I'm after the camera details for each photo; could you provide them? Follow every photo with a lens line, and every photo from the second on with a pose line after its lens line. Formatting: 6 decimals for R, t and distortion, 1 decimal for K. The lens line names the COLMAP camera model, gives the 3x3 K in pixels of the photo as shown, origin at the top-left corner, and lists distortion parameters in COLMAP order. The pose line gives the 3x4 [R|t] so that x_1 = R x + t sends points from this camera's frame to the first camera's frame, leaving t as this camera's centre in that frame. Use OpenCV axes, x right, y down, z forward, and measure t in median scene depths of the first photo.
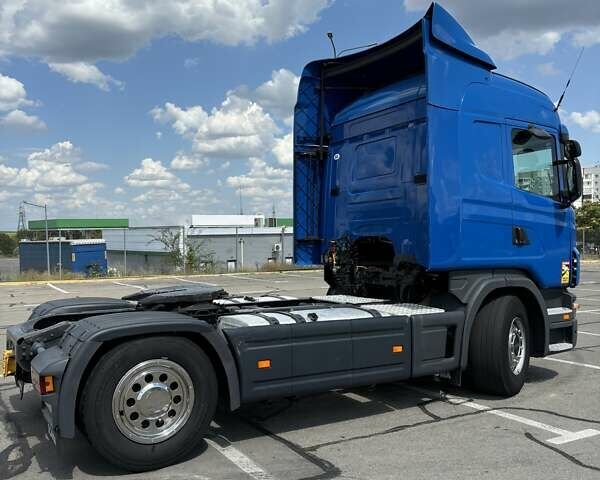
lens RADIAL K [[603.2, 0, 299.5], [0, 603.2, 244.9], [0, 0, 1]] dist [0.031985, -0.014714]
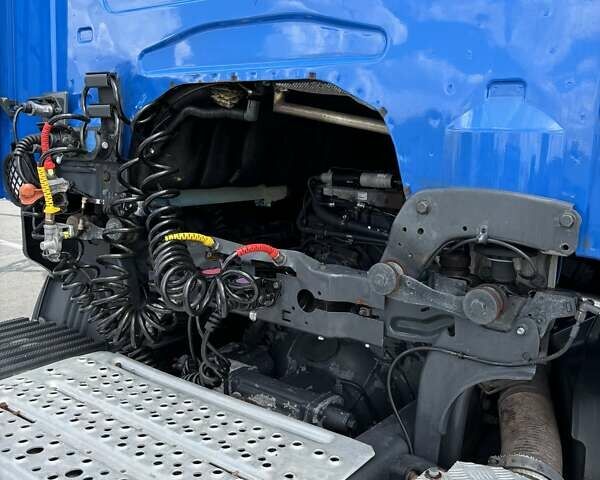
lens RADIAL K [[603.2, 0, 299.5], [0, 603.2, 244.9], [0, 0, 1]] dist [0.031985, -0.014714]
pose [[0.927745, -0.044390, 0.370565, 0.060391], [-0.026873, 0.982379, 0.184960, 0.000459], [-0.372245, -0.181554, 0.910204, 0.778815]]
